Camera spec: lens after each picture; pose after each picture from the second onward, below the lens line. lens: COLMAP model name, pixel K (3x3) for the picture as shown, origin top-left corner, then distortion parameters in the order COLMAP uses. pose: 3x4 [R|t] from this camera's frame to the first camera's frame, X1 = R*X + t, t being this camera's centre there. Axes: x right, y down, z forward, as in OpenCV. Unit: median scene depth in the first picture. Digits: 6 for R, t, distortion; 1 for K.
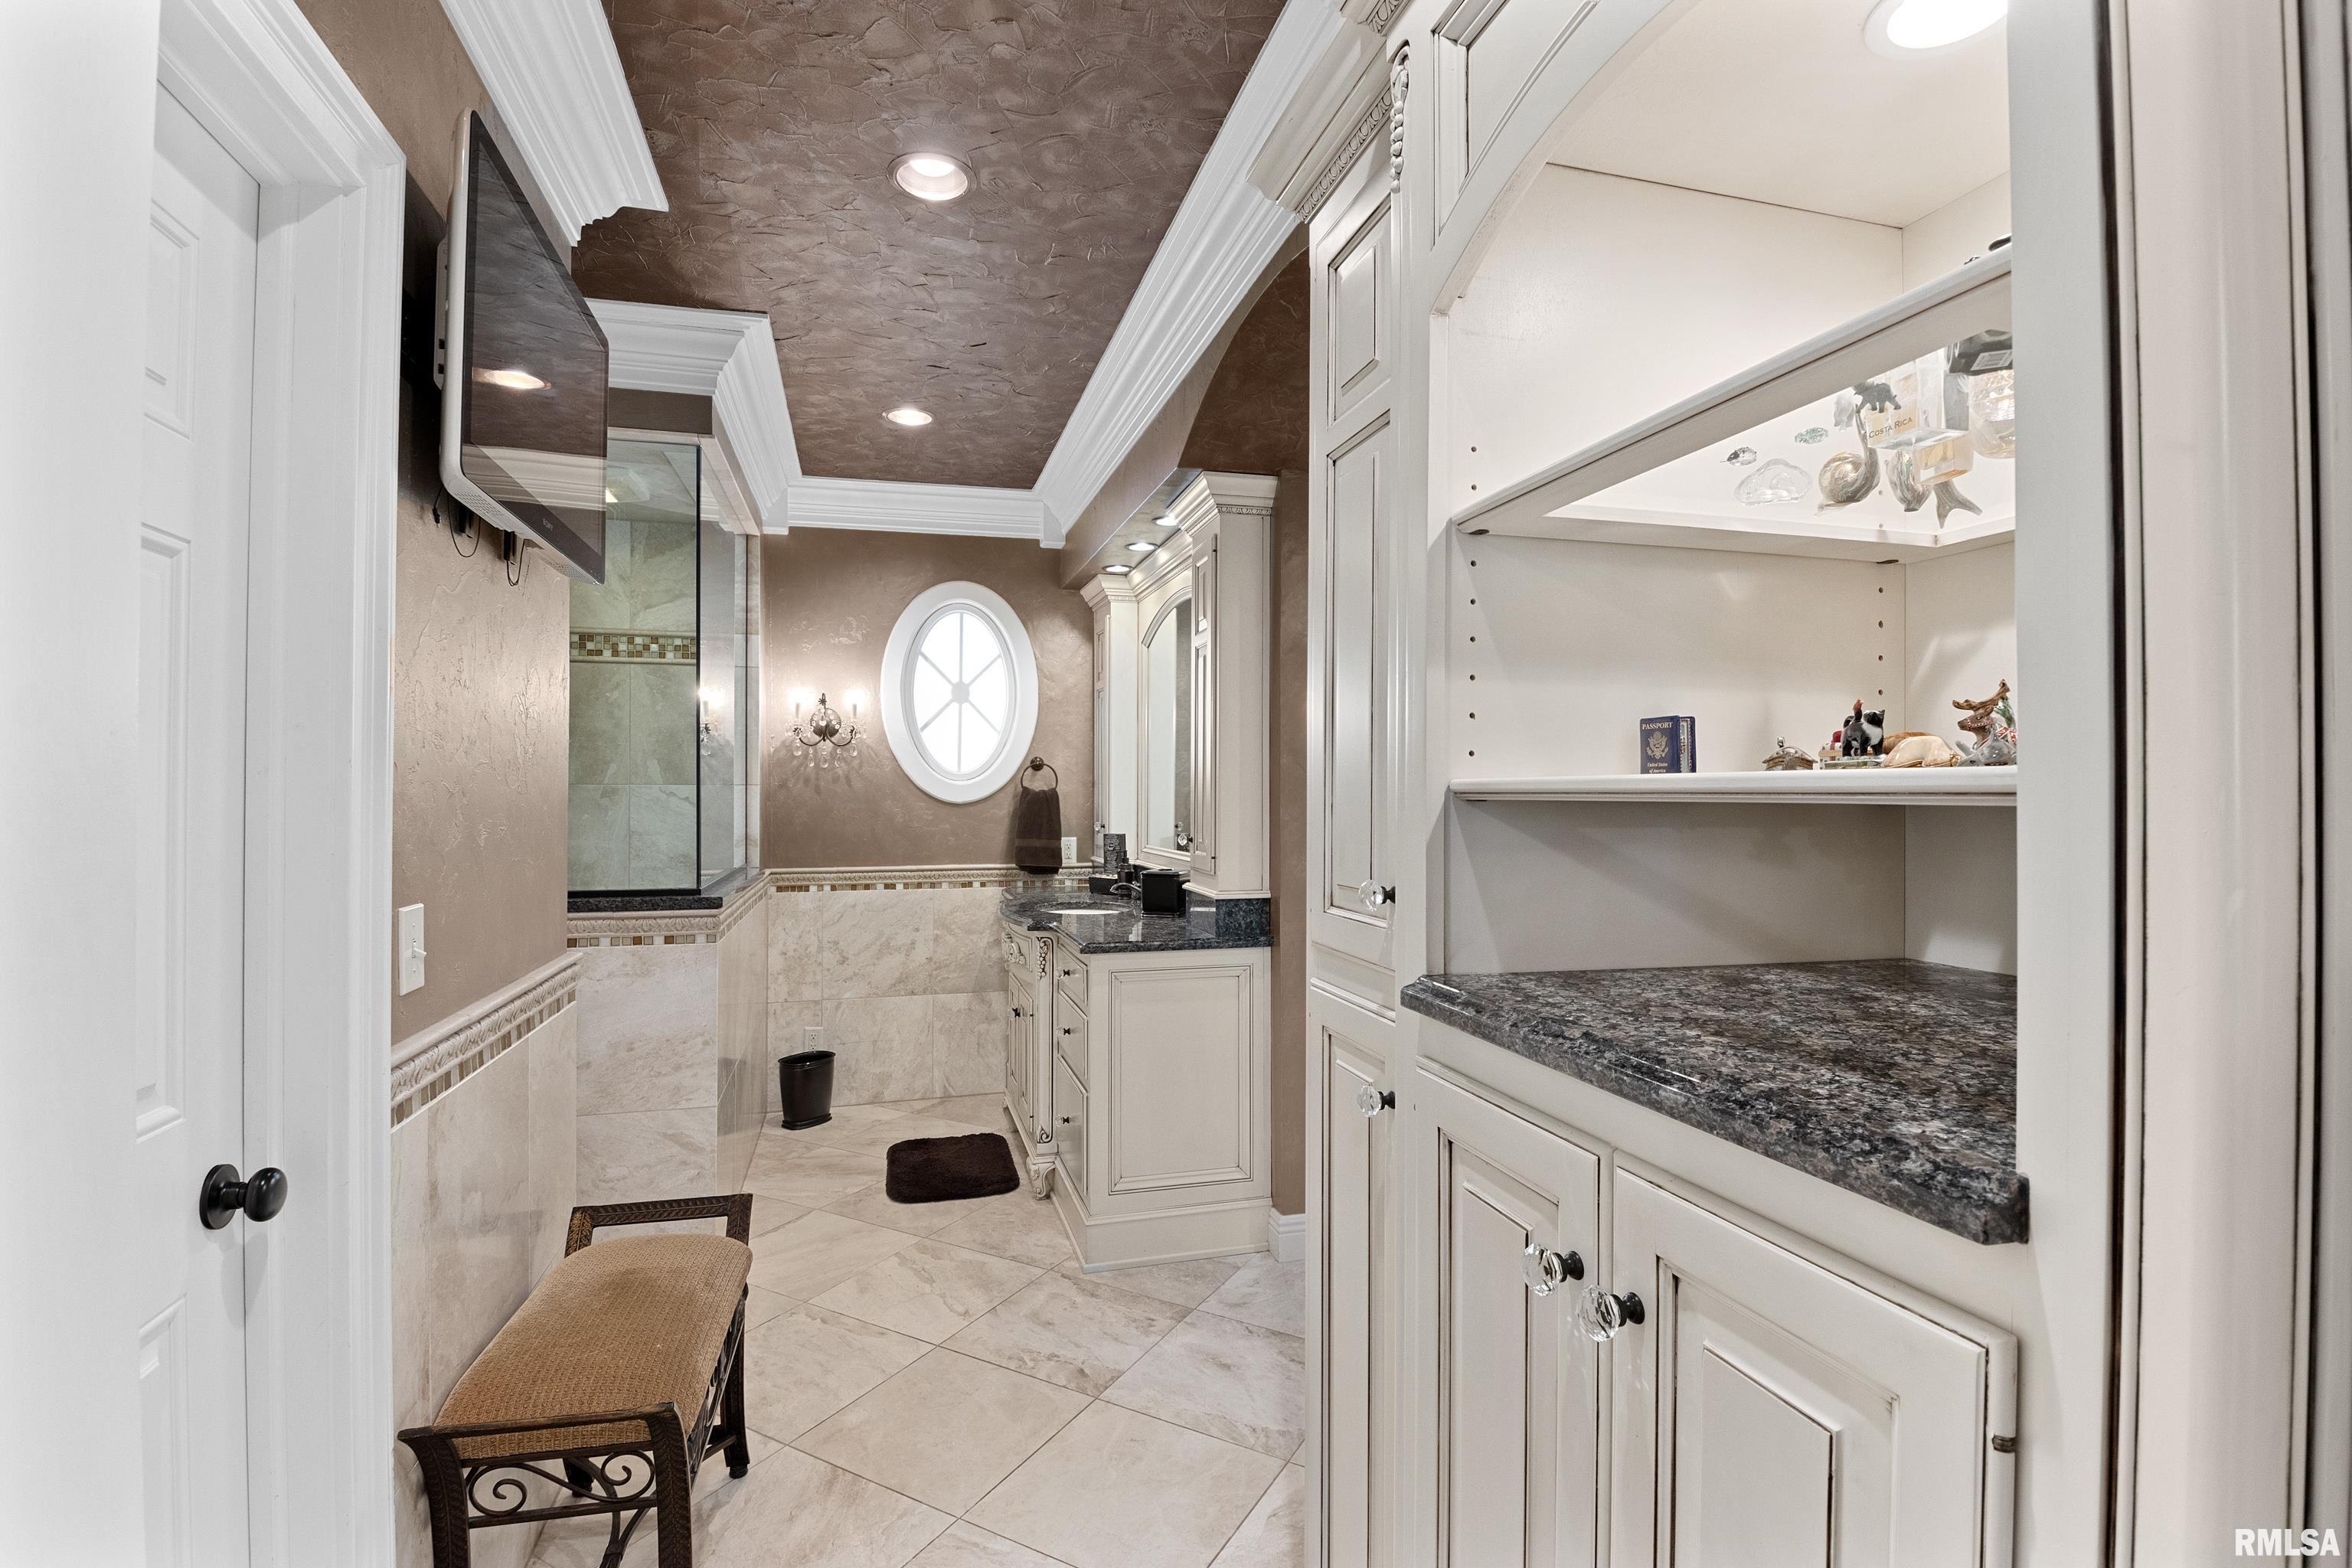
lens RADIAL K [[1094.2, 0, 1220.8], [0, 1094.2, 789.1], [0, 0, 1]] dist [-0.003243, -0.006636]
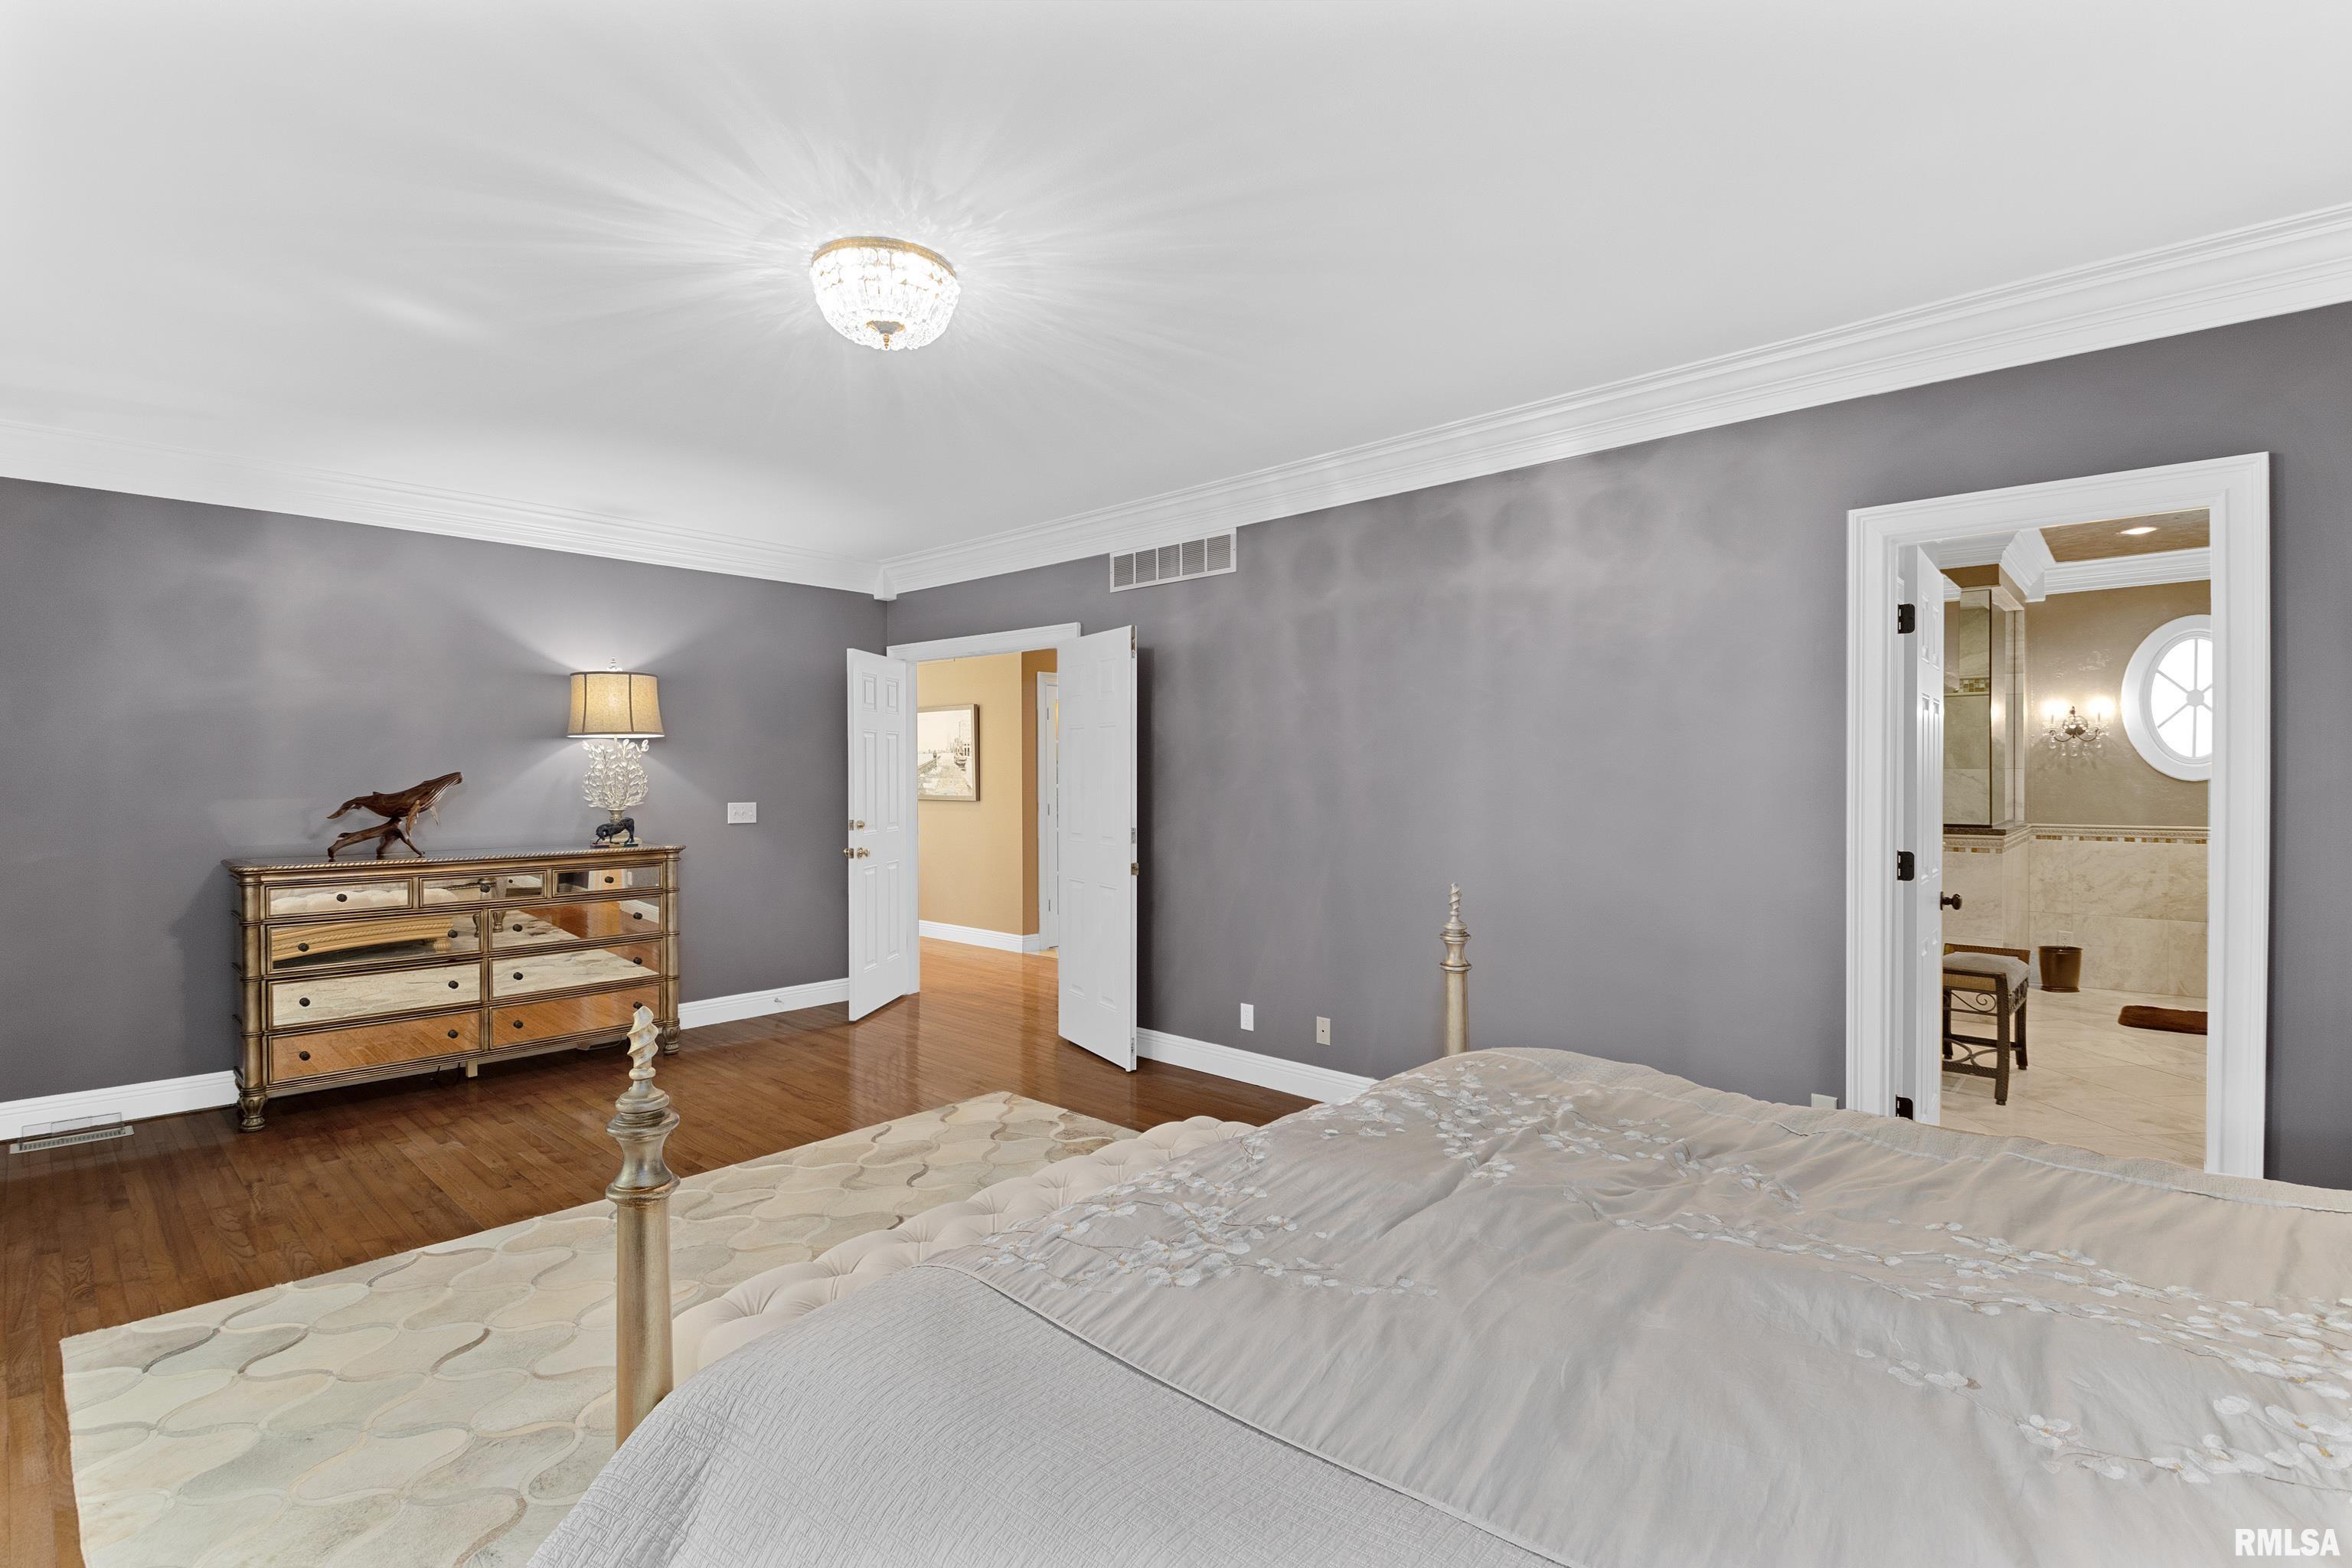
lens RADIAL K [[1094.2, 0, 1179.6], [0, 1094.2, 786.6], [0, 0, 1]] dist [-0.003243, -0.006636]
pose [[0.503182, 0.004426, -0.864169, 0.298663], [0.007928, 0.999921, 0.009738, -0.002767], [0.864144, -0.011751, 0.503108, -0.780083]]
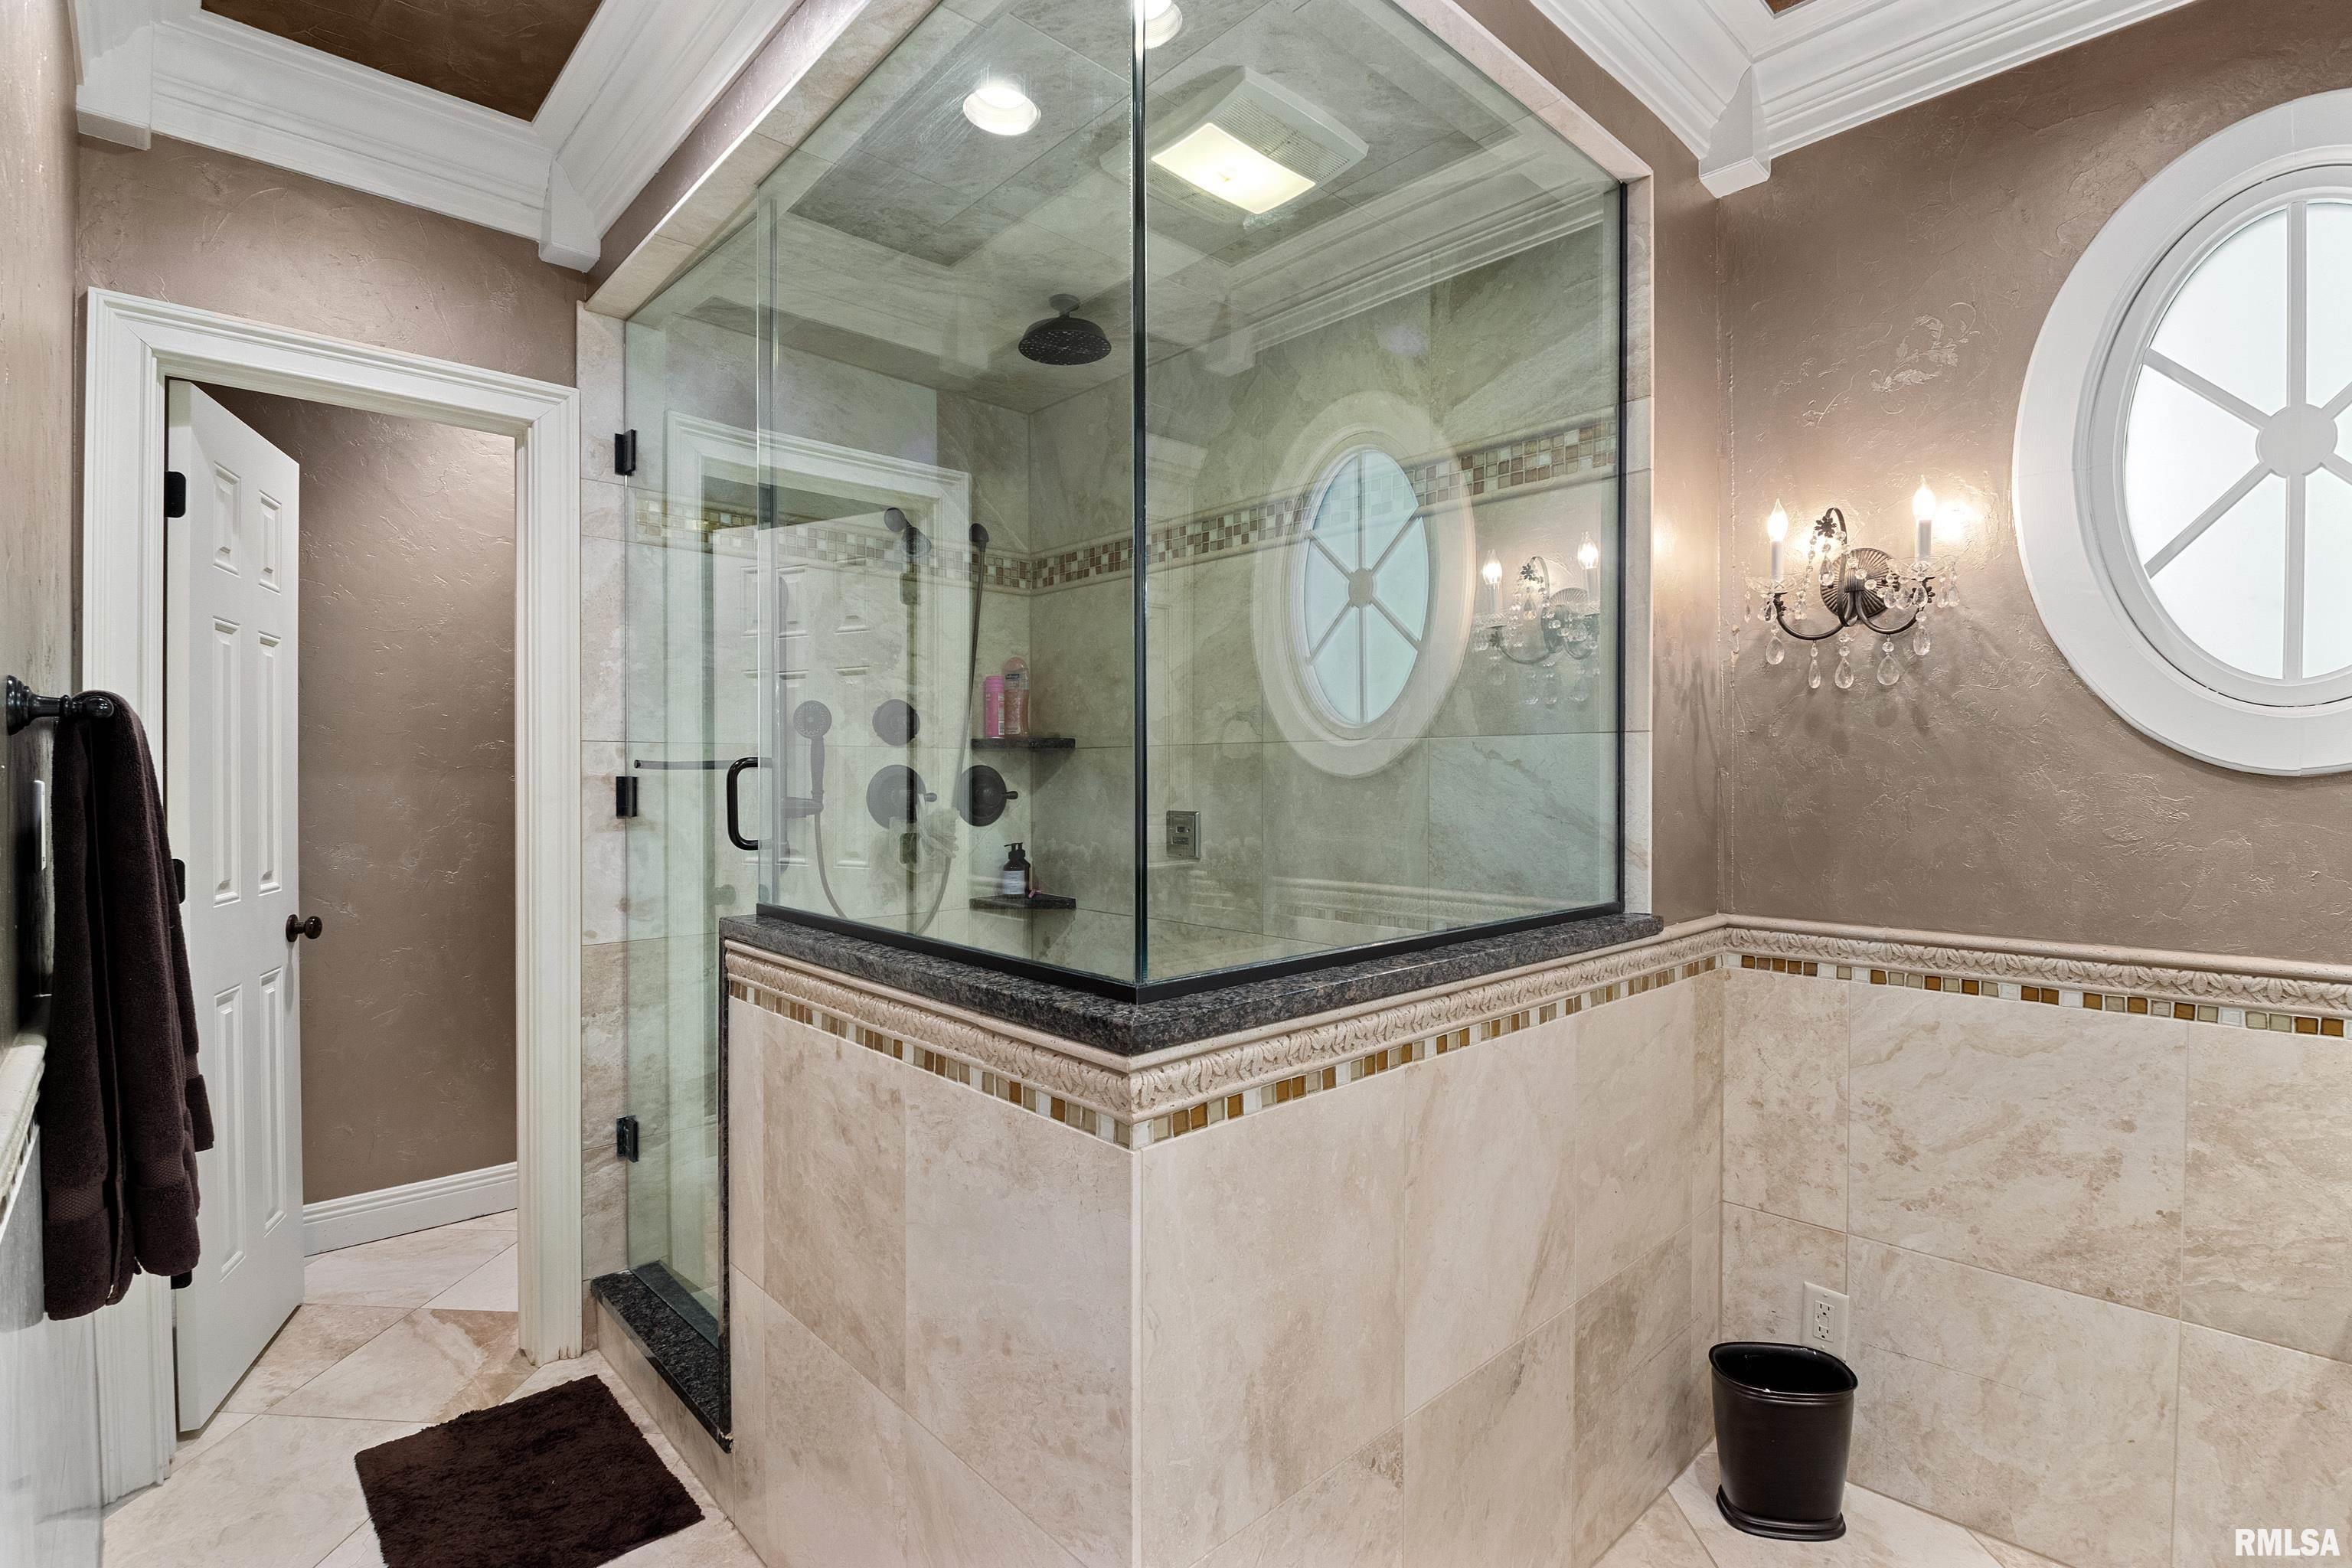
lens RADIAL K [[1094.2, 0, 1176.3], [0, 1094.2, 786.3], [0, 0, 1]] dist [-0.003243, -0.006636]
pose [[0.424768, 0.008549, -0.905262, -0.090489], [0.001974, 0.999944, 0.010369, 0.012520], [0.905300, -0.006192, 0.424727, 0.581699]]
